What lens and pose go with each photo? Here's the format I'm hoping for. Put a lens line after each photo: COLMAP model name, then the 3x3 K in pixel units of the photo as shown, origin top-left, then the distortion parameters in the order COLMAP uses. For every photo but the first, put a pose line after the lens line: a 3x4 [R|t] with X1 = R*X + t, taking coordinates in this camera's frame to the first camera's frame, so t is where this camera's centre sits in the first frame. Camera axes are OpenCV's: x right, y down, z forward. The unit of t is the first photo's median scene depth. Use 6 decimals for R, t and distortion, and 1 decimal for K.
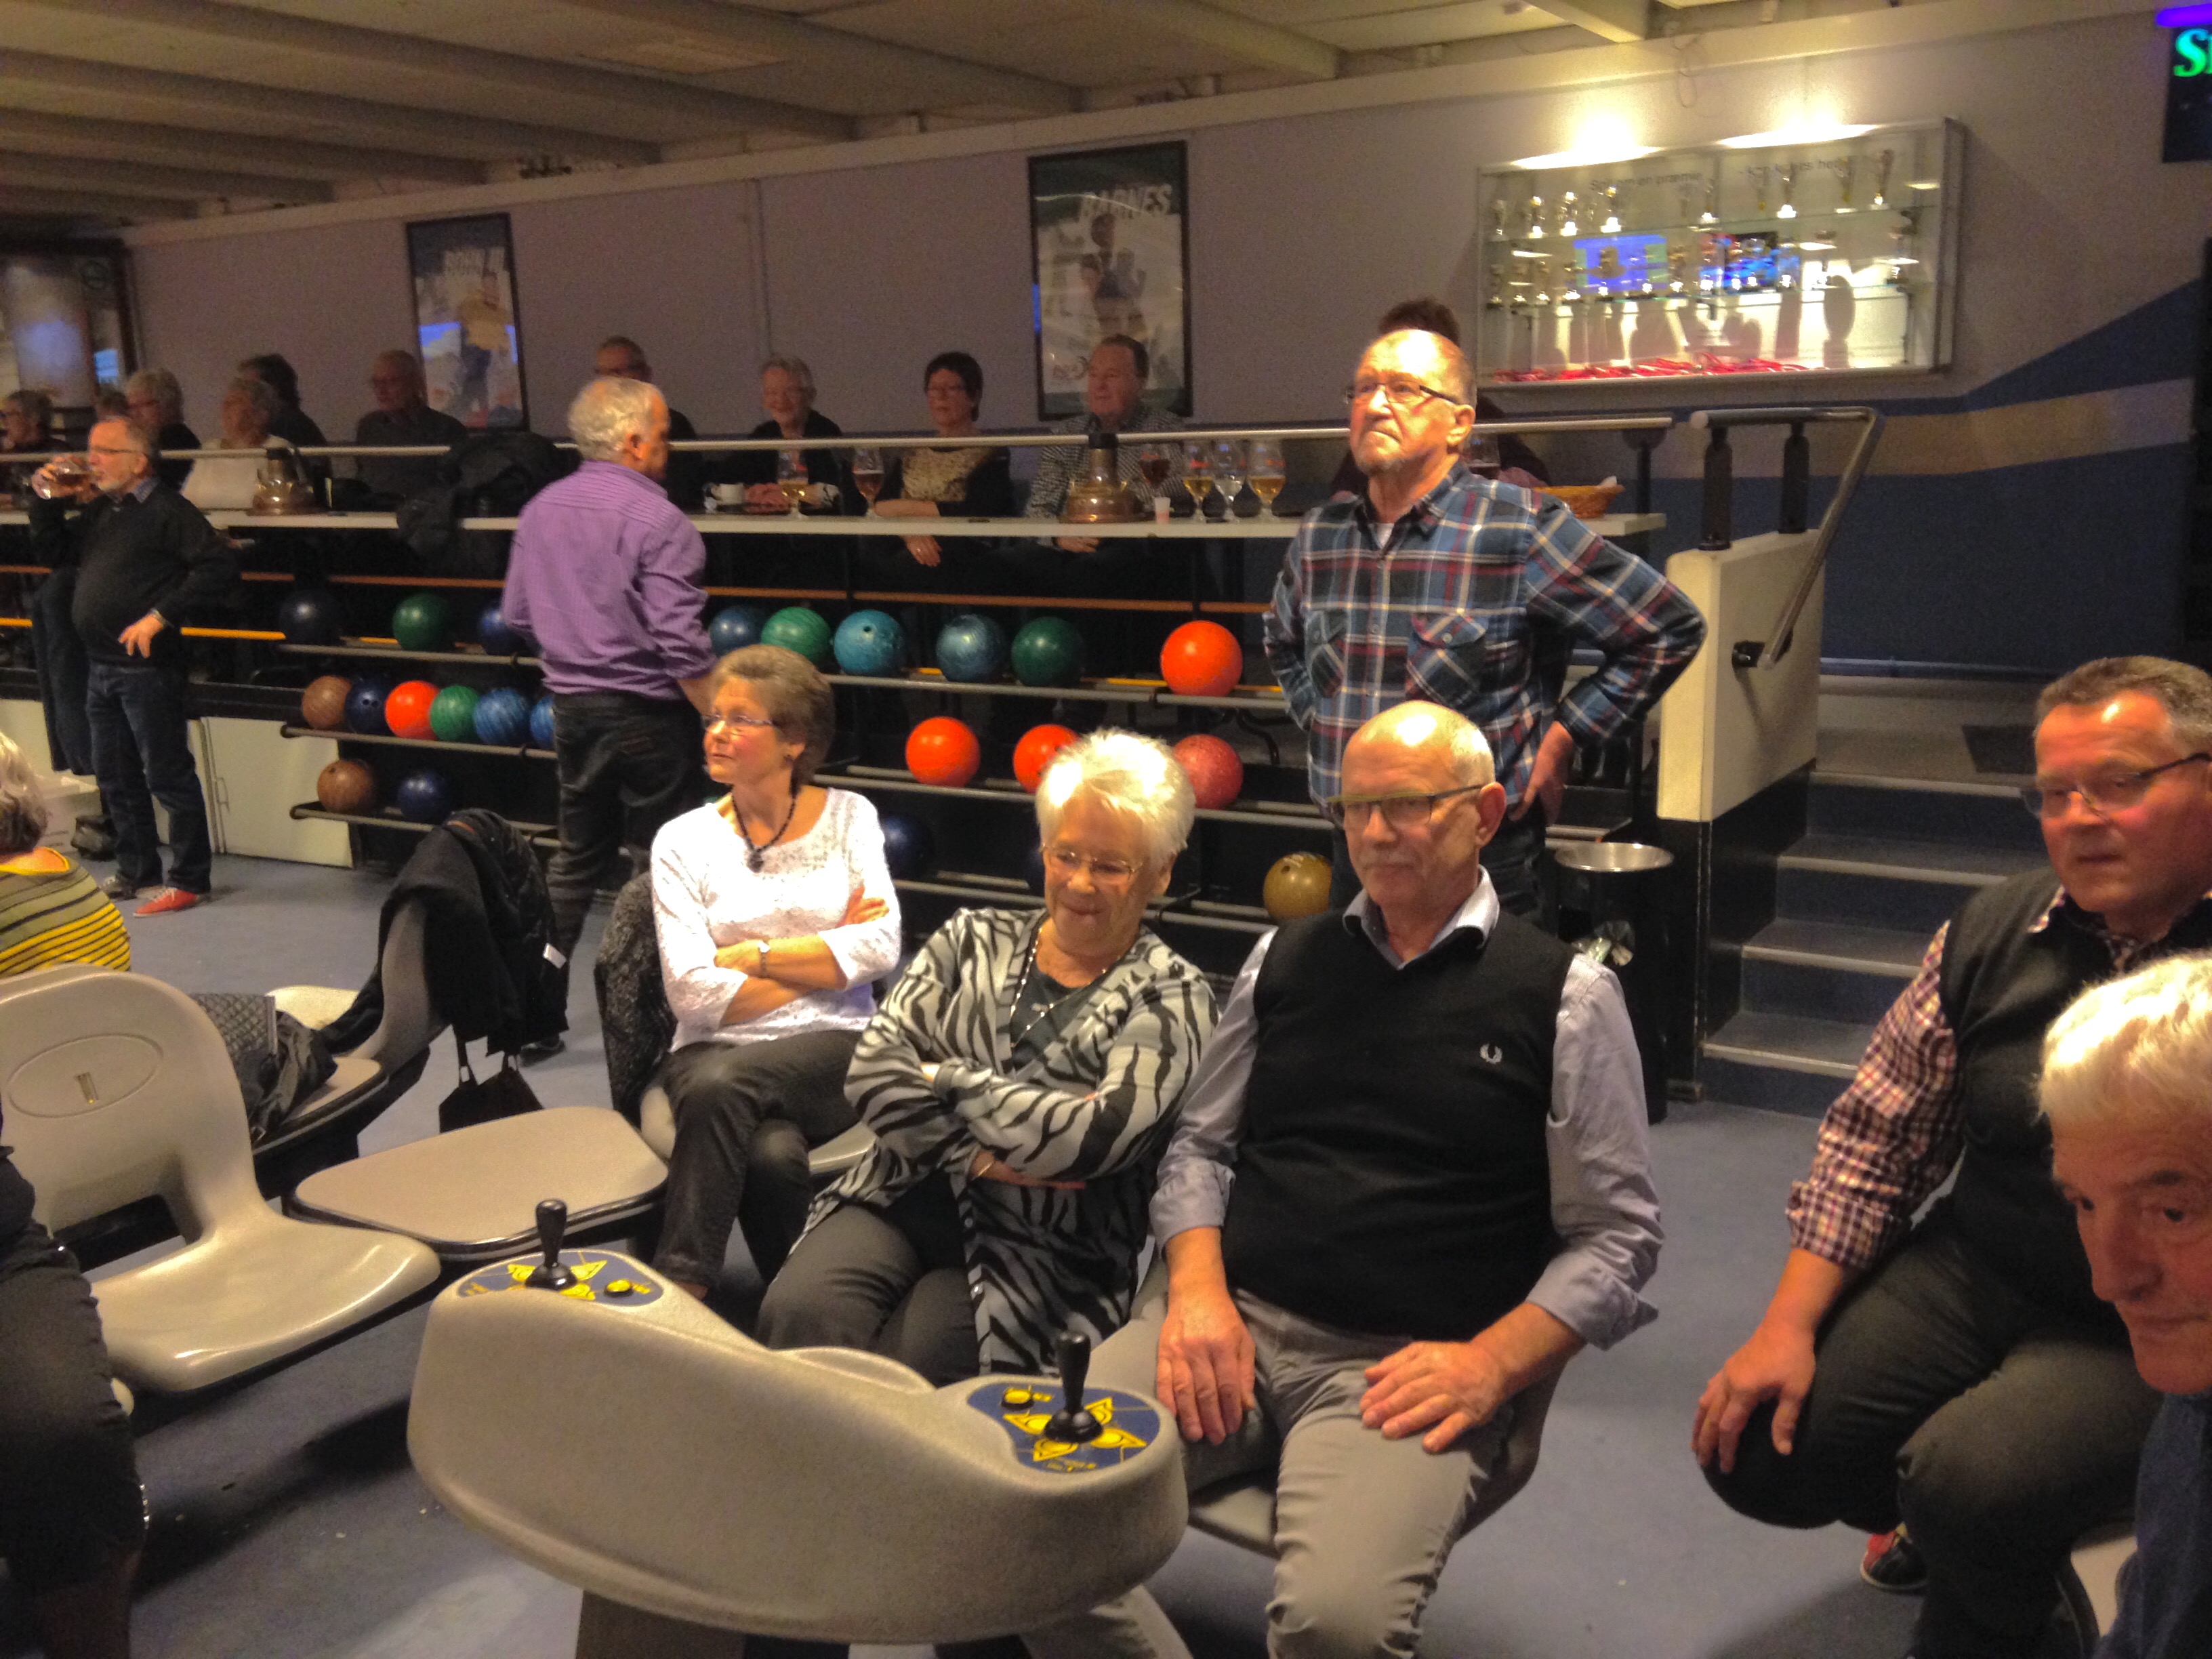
lens RADIAL K [[2059.6, 0, 1122.6], [0, 2059.6, 831.0], [0, 0, 1]] dist [0.147976, -0.266872]
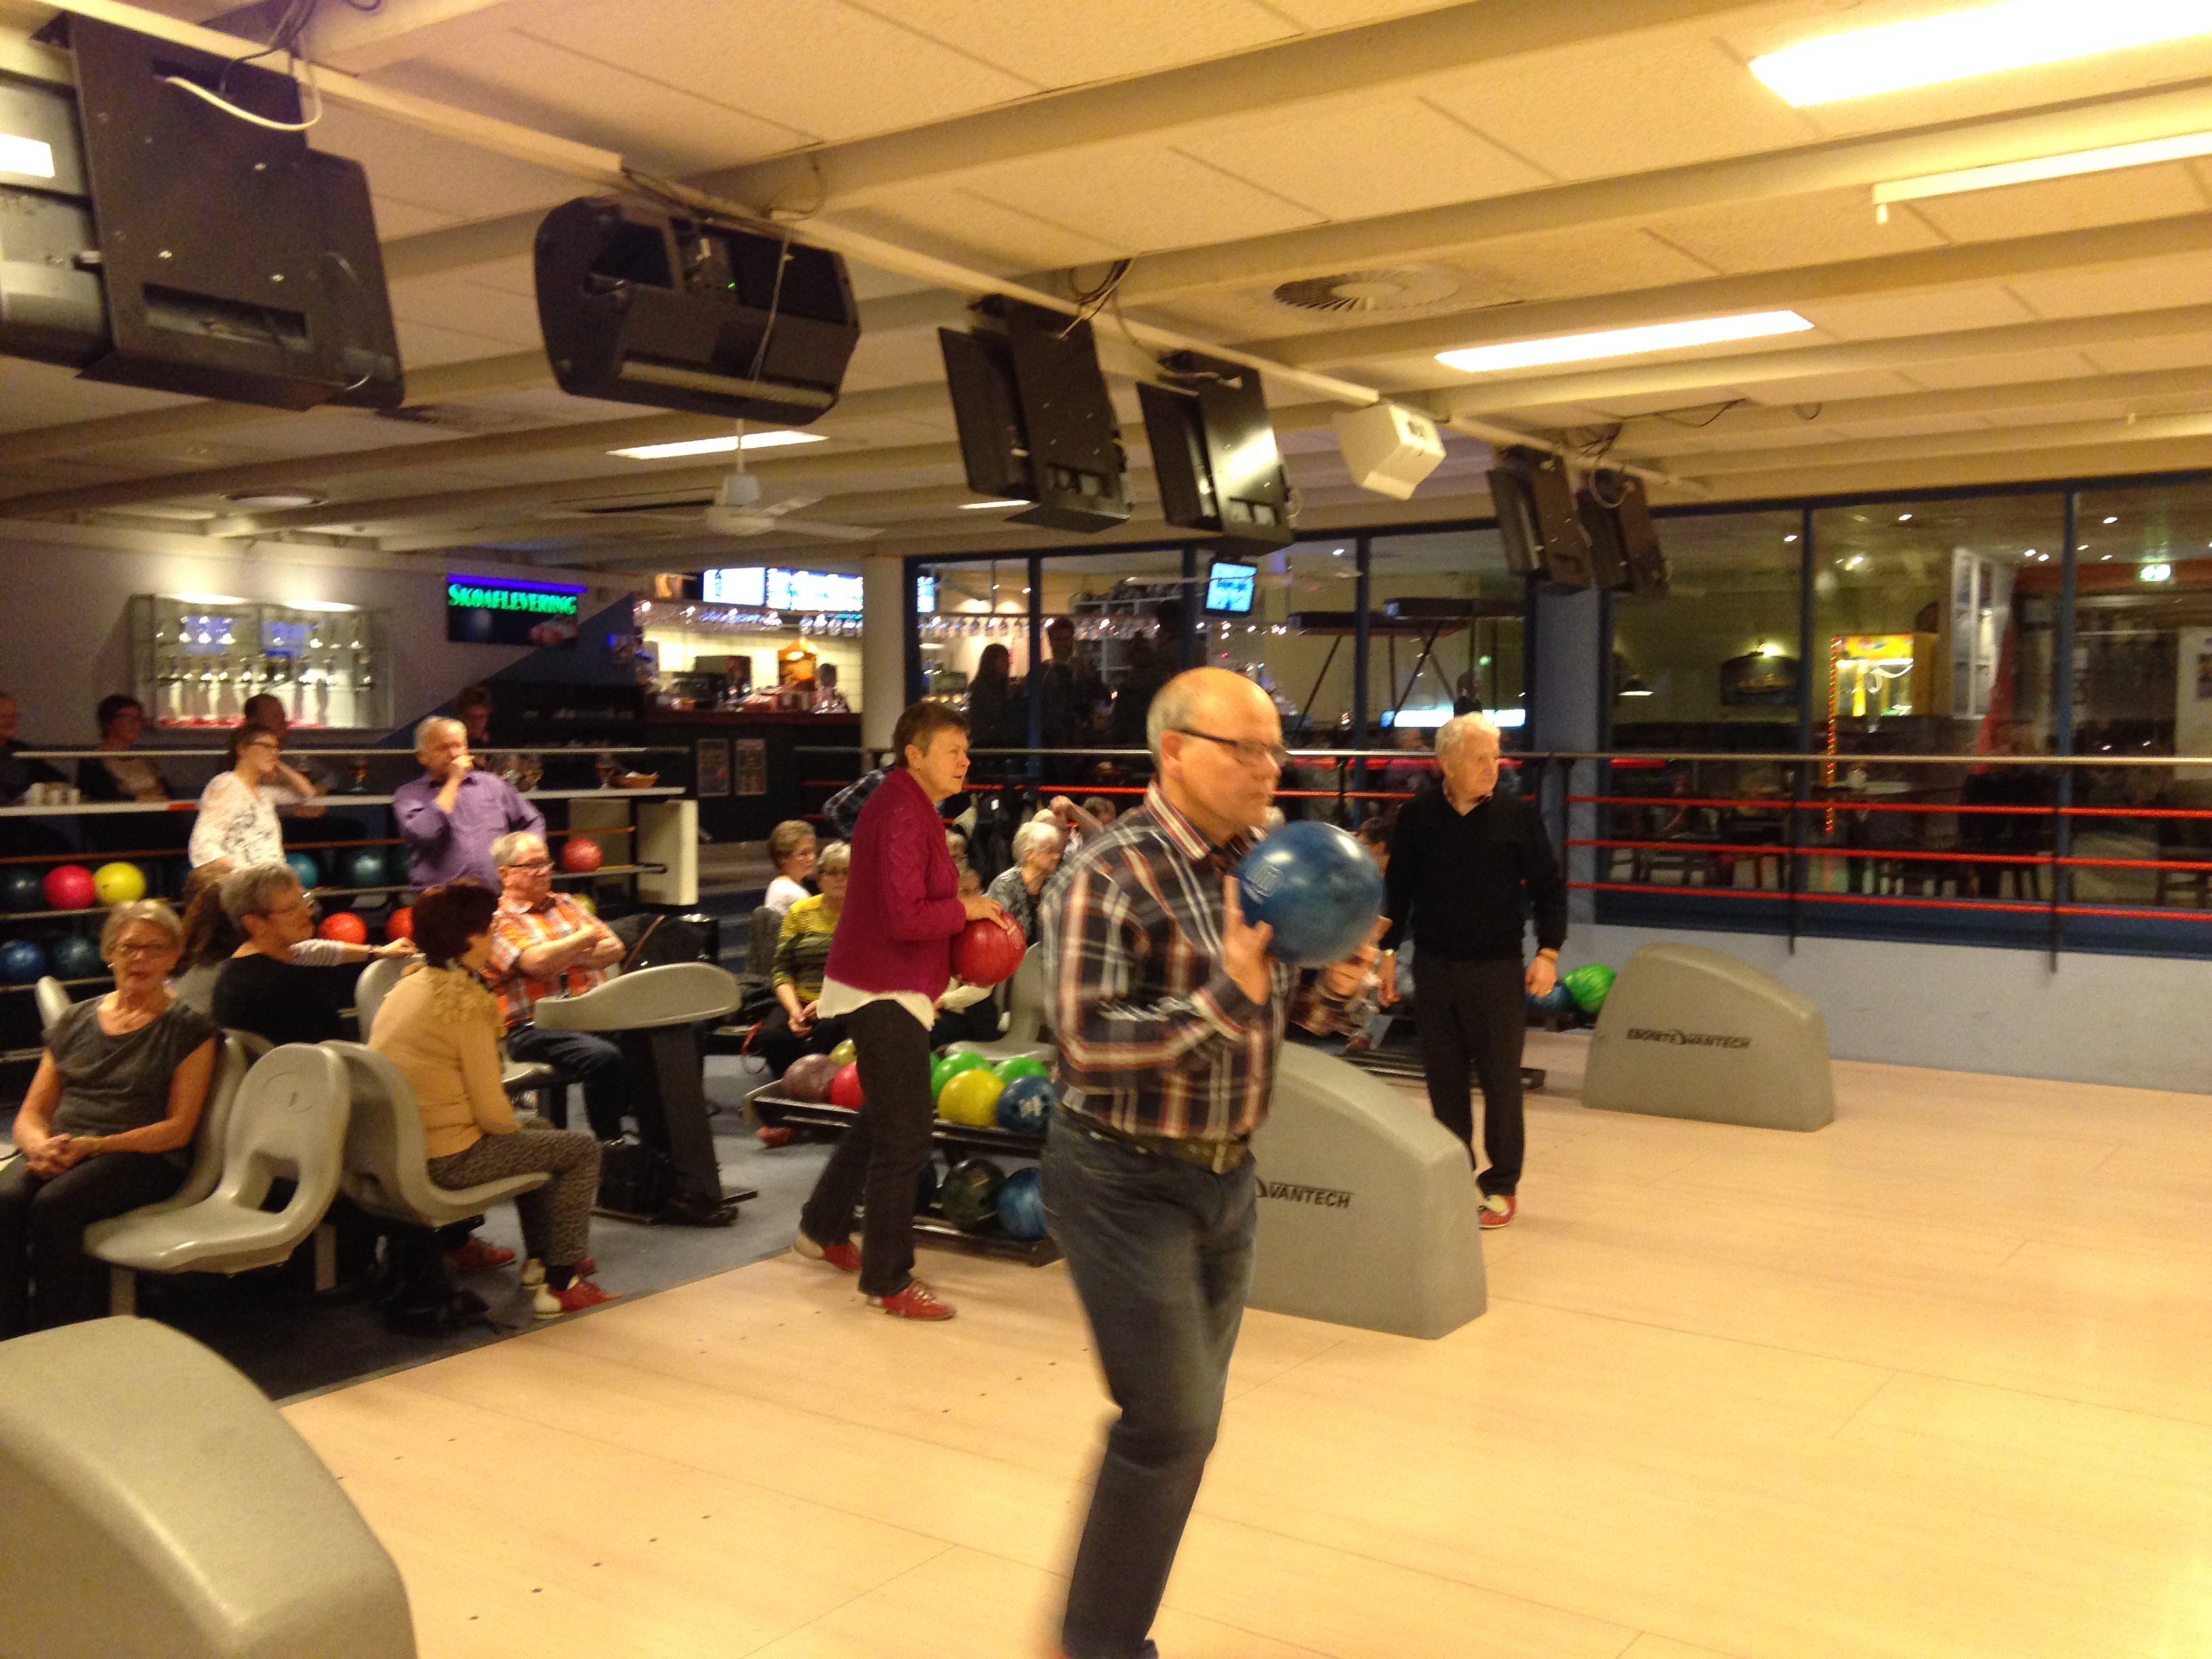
lens RADIAL K [[2059.6, 0, 1122.6], [0, 2059.6, 831.0], [0, 0, 1]] dist [0.147976, -0.266872]
pose [[0.060121, -0.016641, 0.998052, -1.859261], [0.190638, 0.981648, 0.004884, -0.004039], [-0.979818, 0.189973, 0.062190, 0.260703]]
